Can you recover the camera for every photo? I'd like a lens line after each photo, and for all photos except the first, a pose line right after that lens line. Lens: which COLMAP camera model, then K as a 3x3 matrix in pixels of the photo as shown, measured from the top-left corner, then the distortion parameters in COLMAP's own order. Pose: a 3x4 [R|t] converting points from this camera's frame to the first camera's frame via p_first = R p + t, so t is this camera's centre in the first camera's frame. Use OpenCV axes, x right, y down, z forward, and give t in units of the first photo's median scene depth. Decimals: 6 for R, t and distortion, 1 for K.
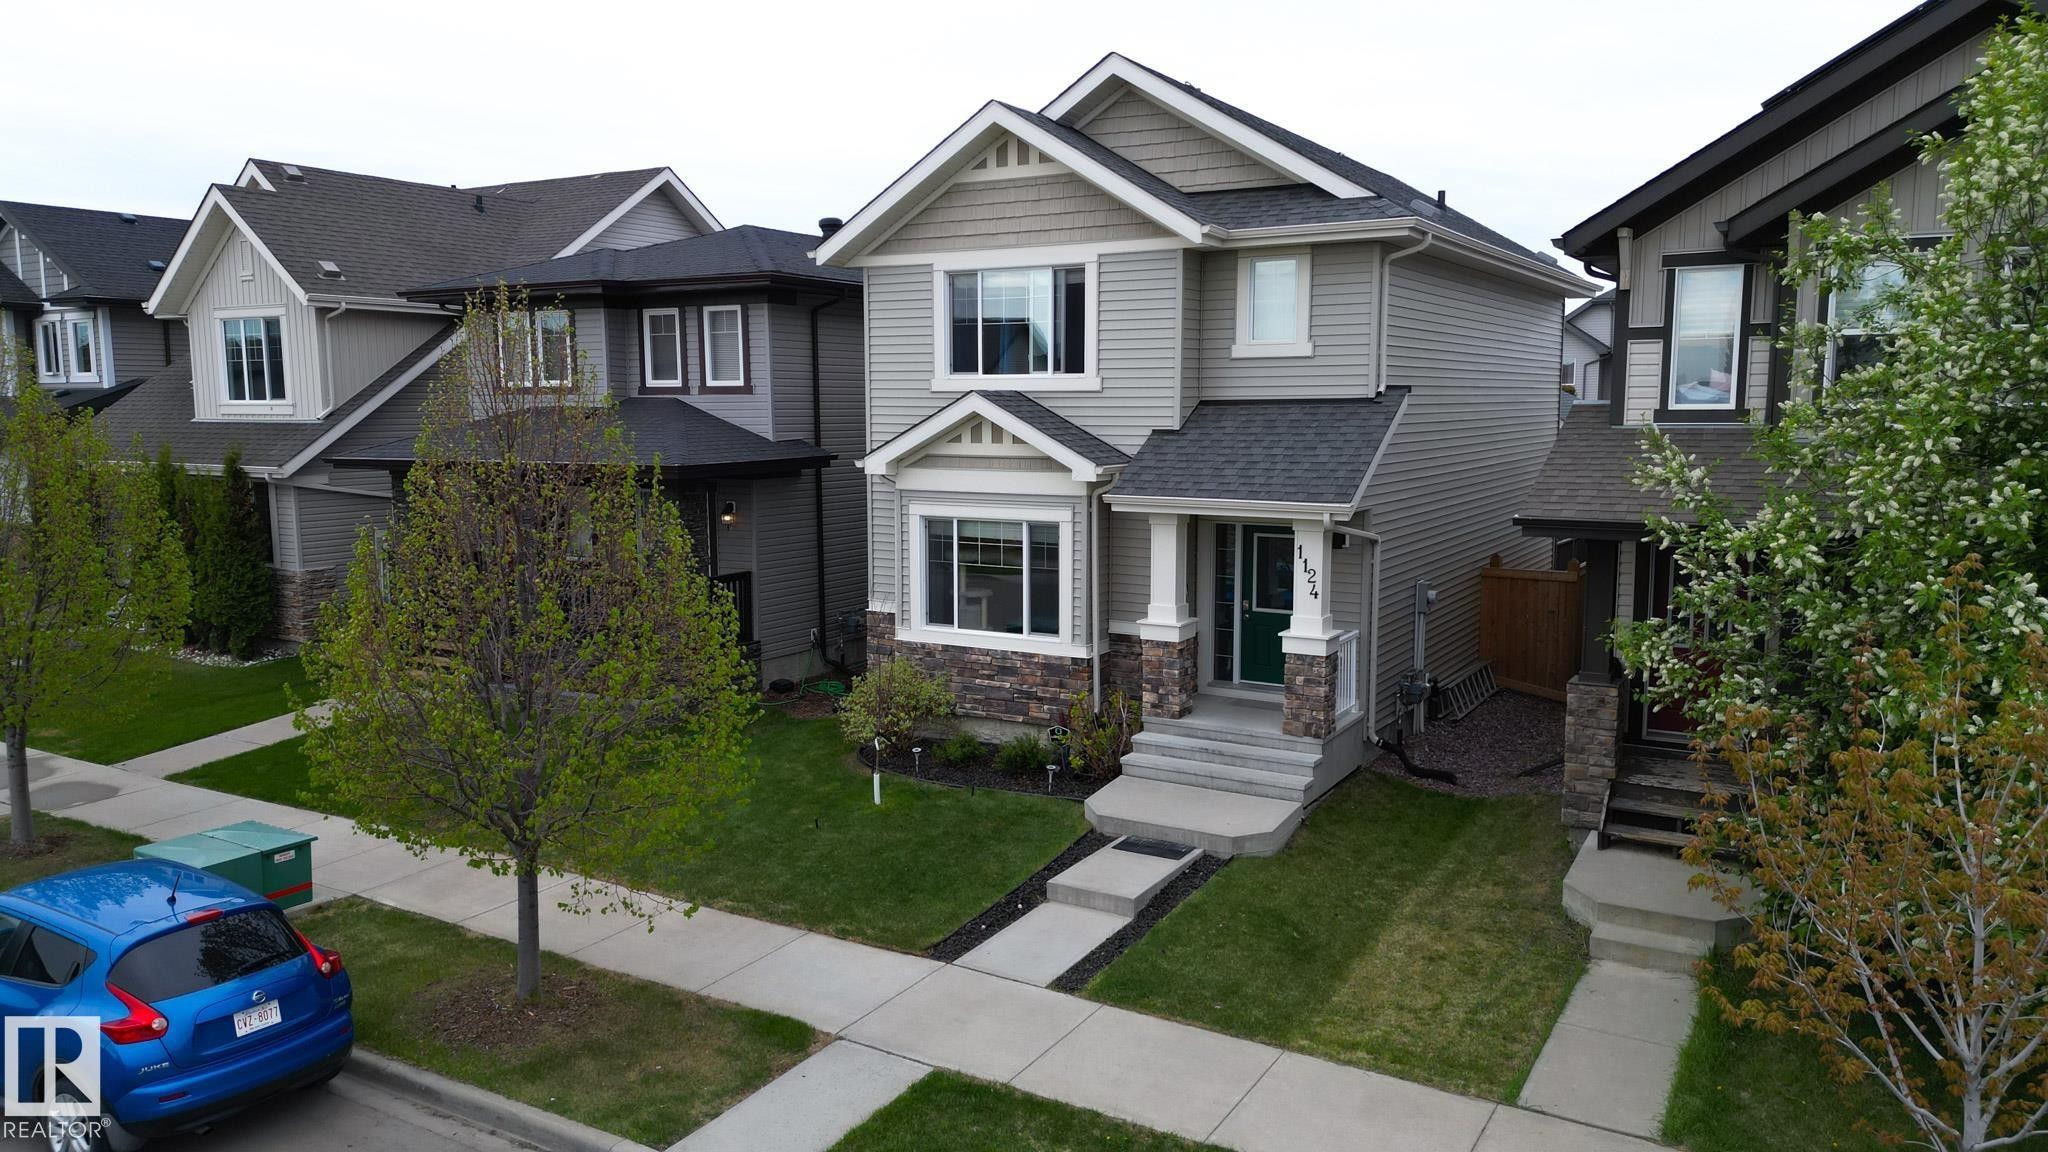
lens RADIAL K [[1419.4, 0, 1023.5], [0, 1419.4, 570.5], [0, 0, 1]] dist [0.068476, -0.009792]
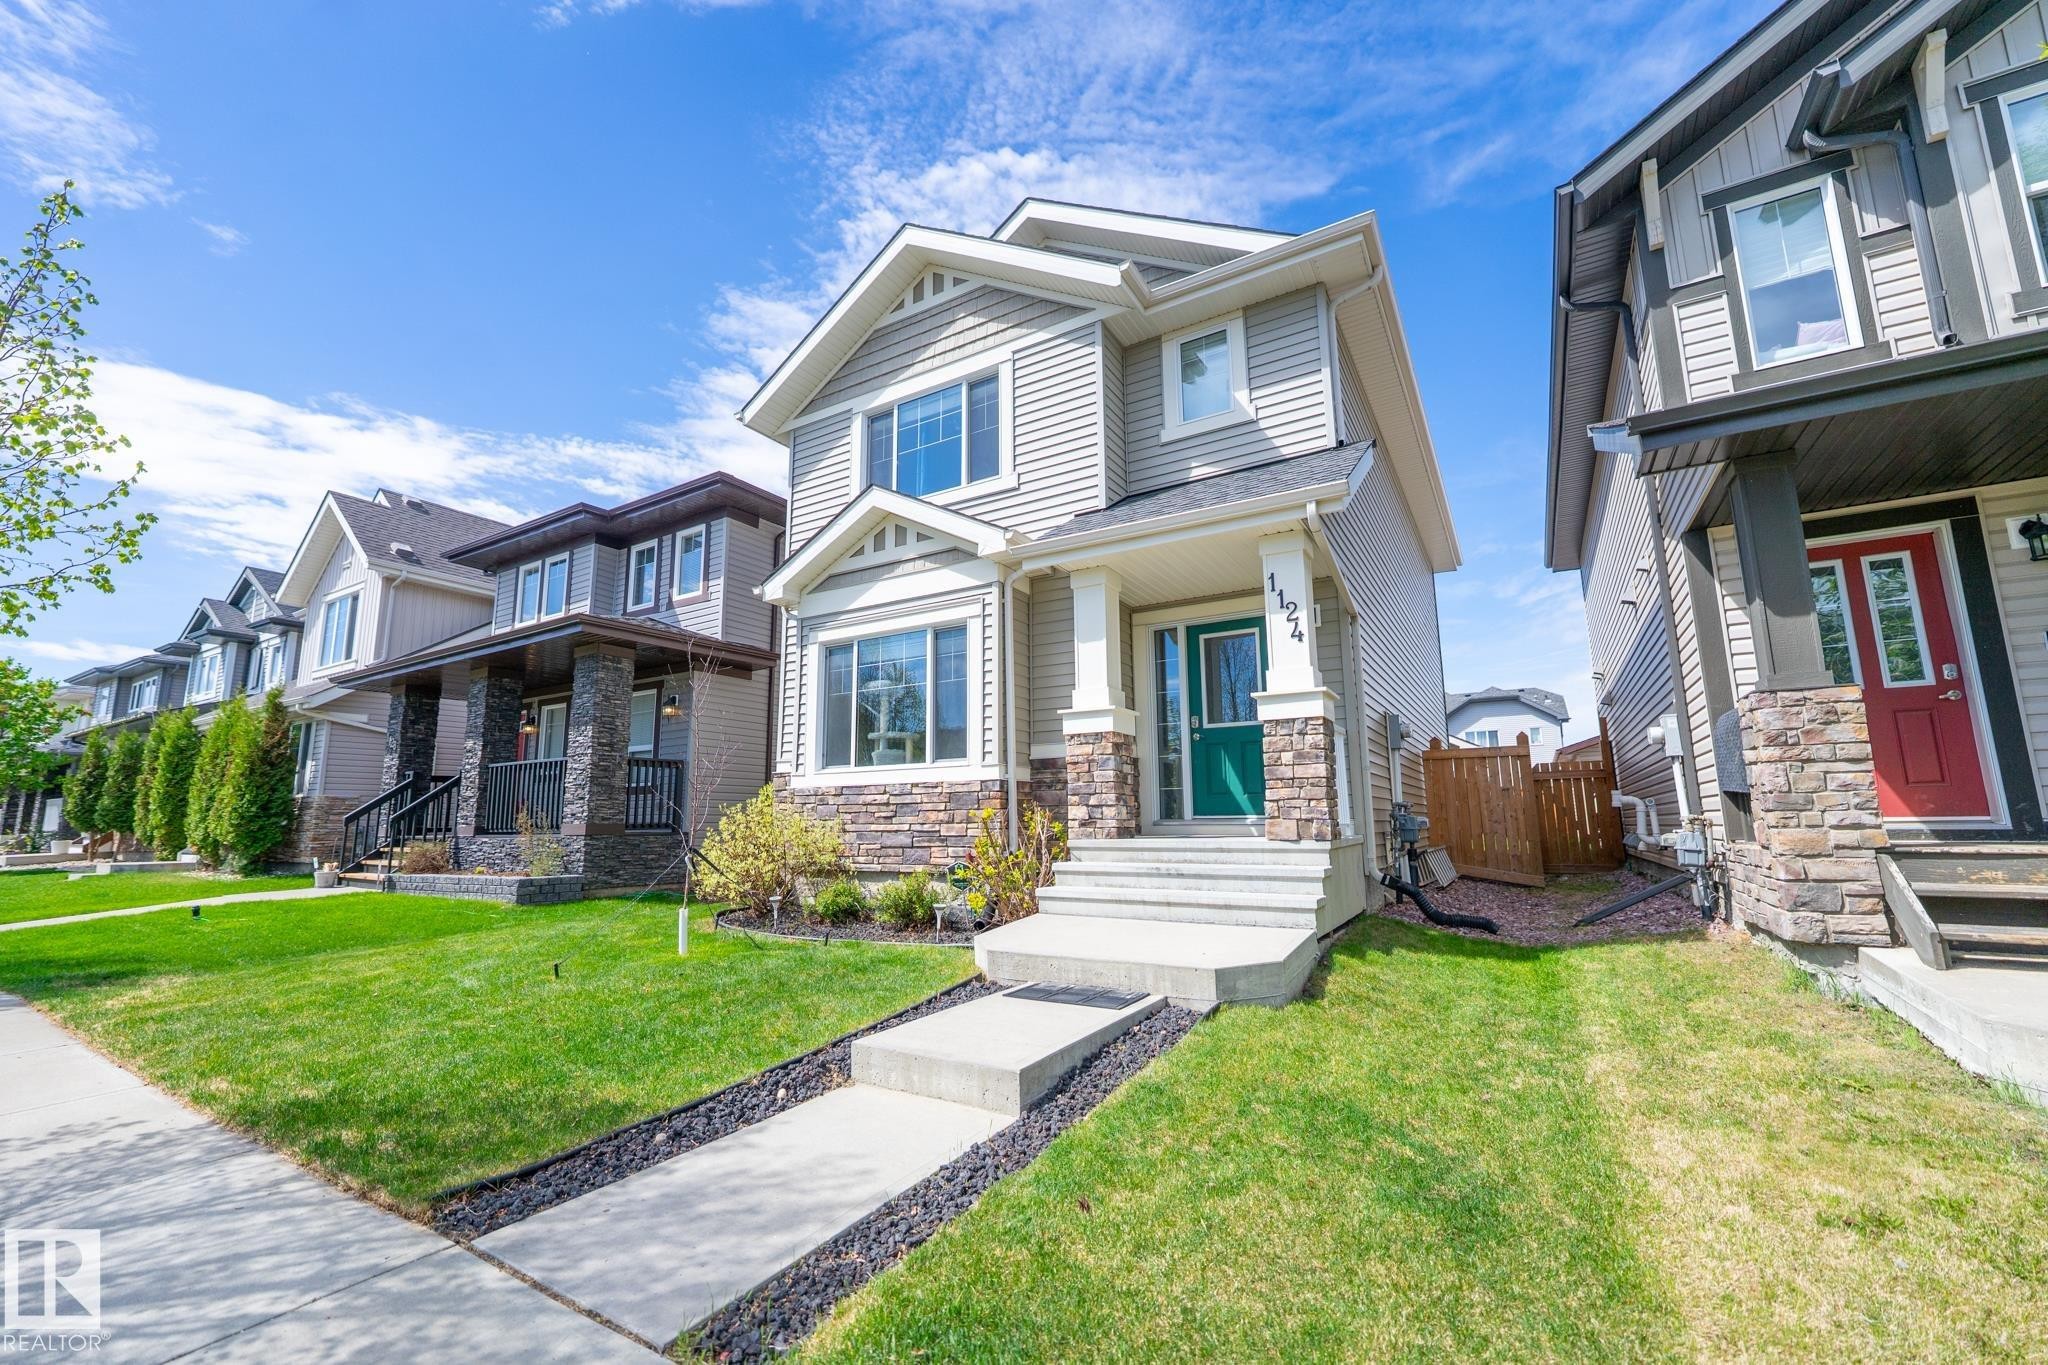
lens RADIAL K [[828.4, 0, 1014.8], [0, 828.4, 693.6], [0, 0, 1]] dist [0.000174, -0.000640]
pose [[0.999810, -0.009087, -0.017221, 0.062980], [0.004084, 0.962619, -0.270829, 0.144058], [0.019038, 0.270708, 0.962473, 0.552836]]
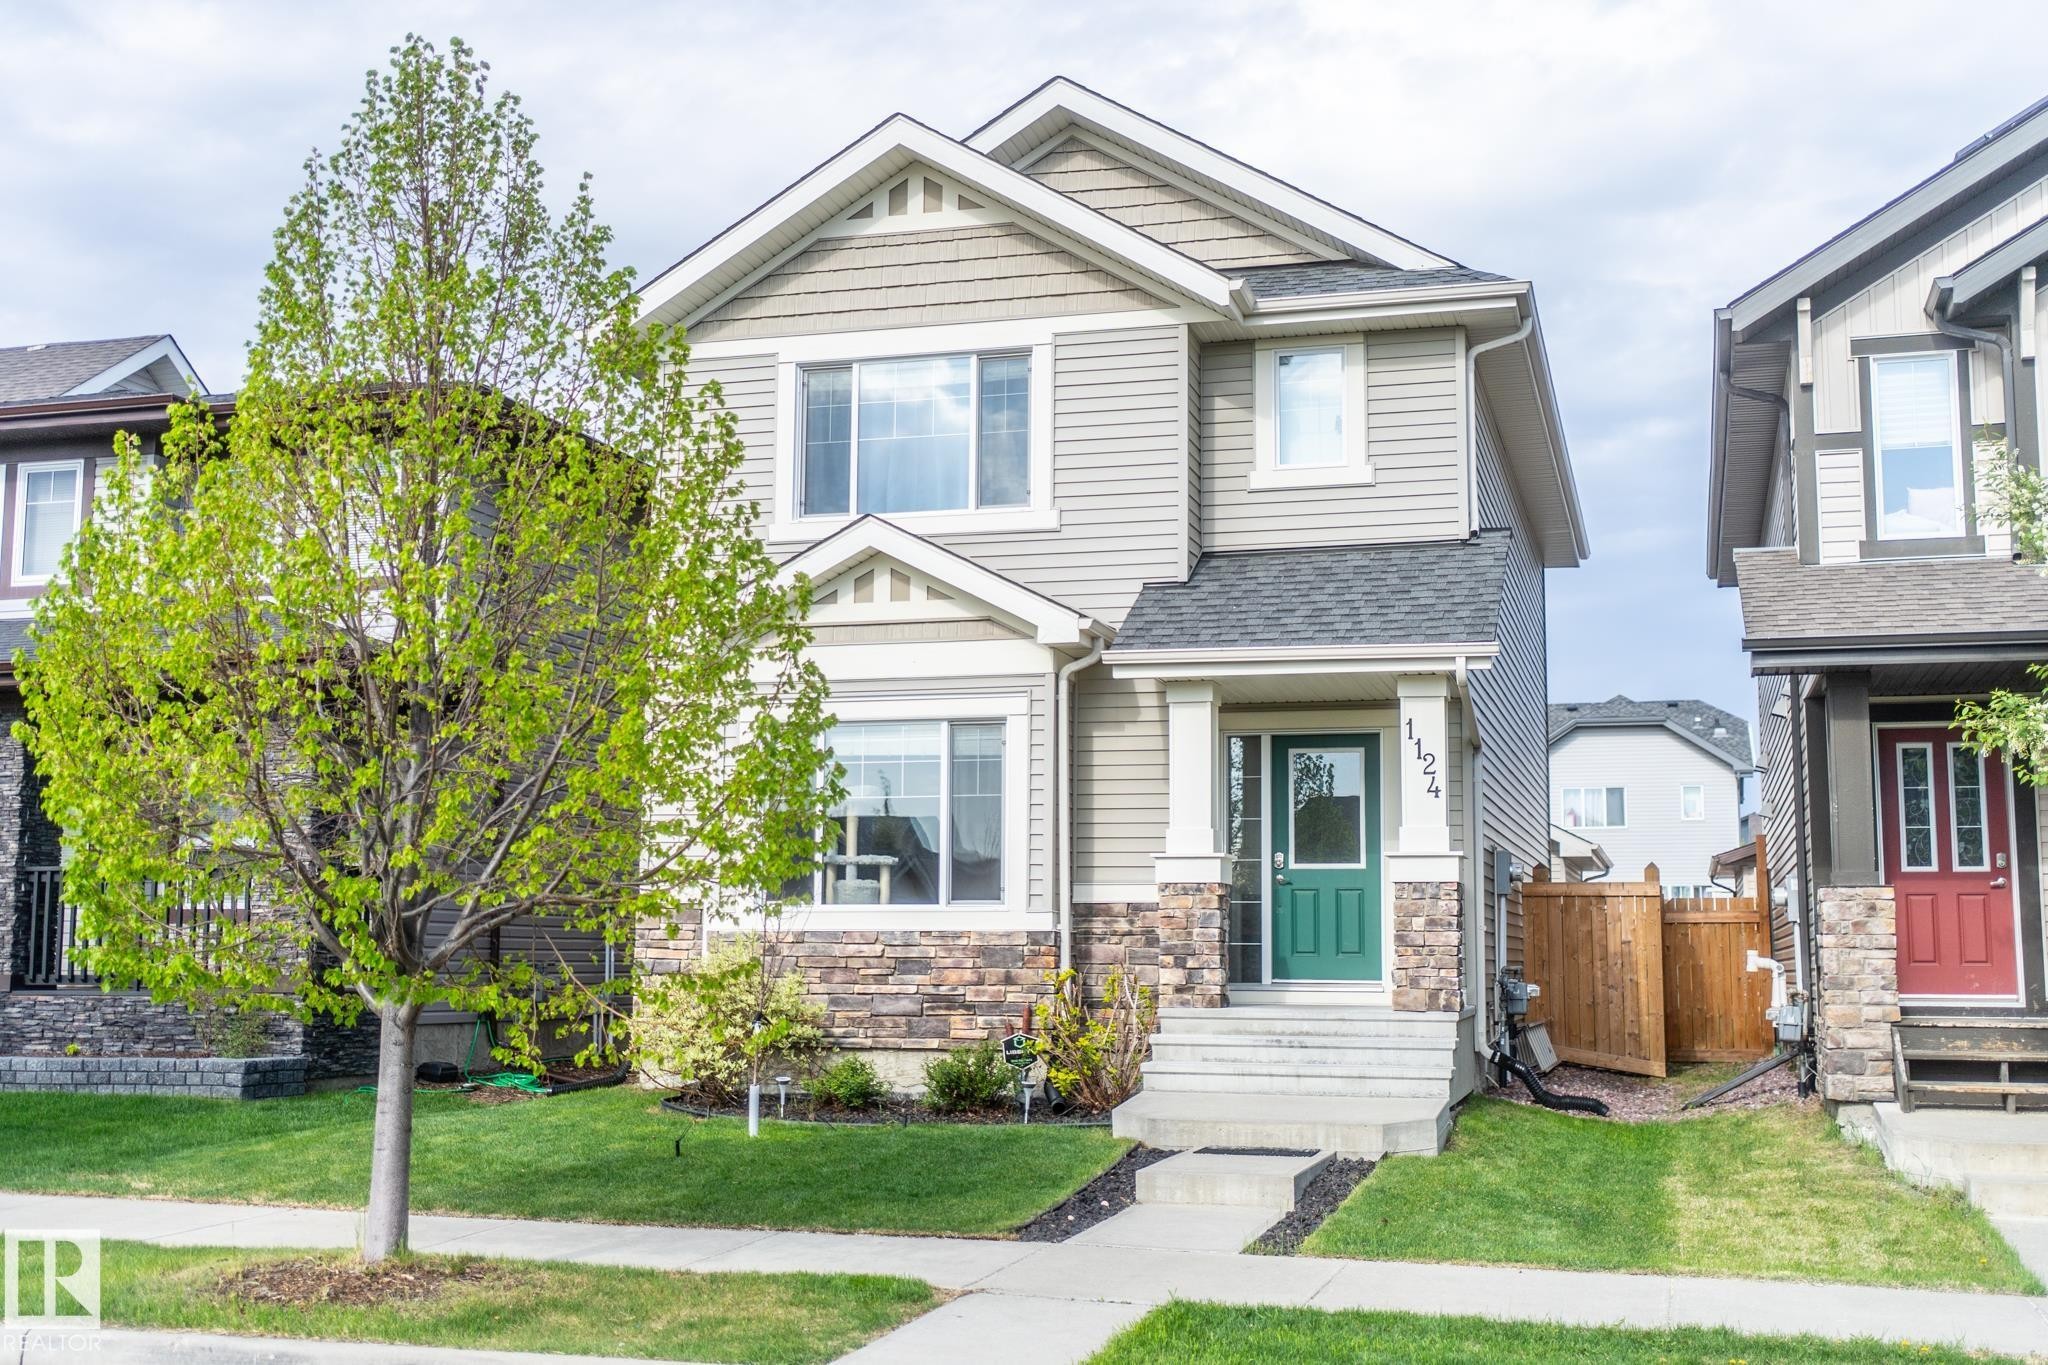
lens RADIAL K [[2219.4, 0, 1041.6], [0, 2219.4, 689.0], [0, 0, 1]] dist [-0.003012, 0.000000]
pose [[0.967531, 0.038998, 0.249726, -0.213495], [0.021413, 0.971826, -0.234727, 0.191685], [-0.251844, 0.232453, 0.939436, 0.058014]]
